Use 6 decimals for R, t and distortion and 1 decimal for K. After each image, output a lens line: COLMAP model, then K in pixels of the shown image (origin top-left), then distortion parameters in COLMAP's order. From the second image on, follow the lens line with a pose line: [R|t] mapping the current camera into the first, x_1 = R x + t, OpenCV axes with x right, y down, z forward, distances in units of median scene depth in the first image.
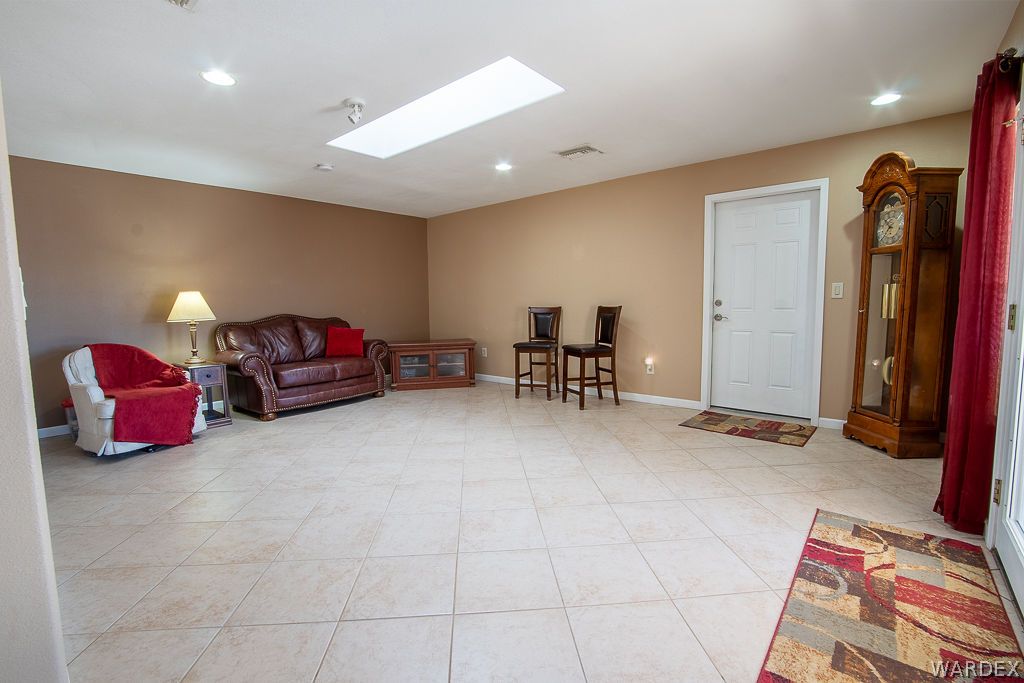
lens RADIAL K [[455.3, 0, 509.5], [0, 455.3, 337.4], [0, 0, 1]] dist [-0.037697, 0.010967]
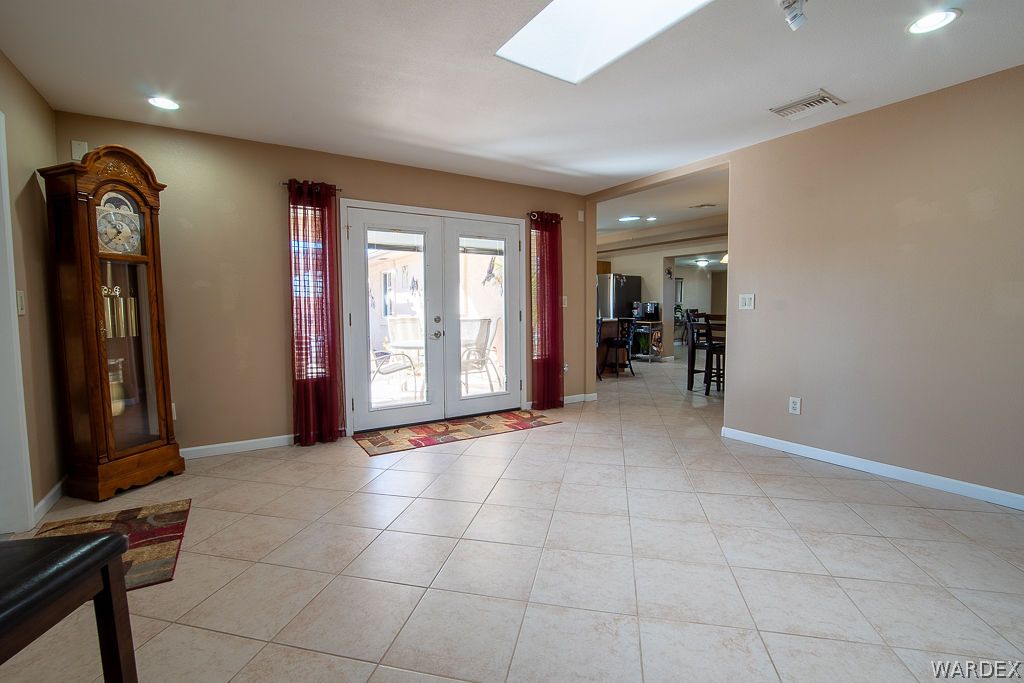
lens RADIAL K [[455.3, 0, 509.5], [0, 455.3, 337.4], [0, 0, 1]] dist [-0.037697, 0.010967]
pose [[-0.957153, 0.002205, 0.289574, -0.140301], [0.044472, 0.989228, 0.139465, -0.151118], [-0.286147, 0.146368, -0.946941, 1.882038]]
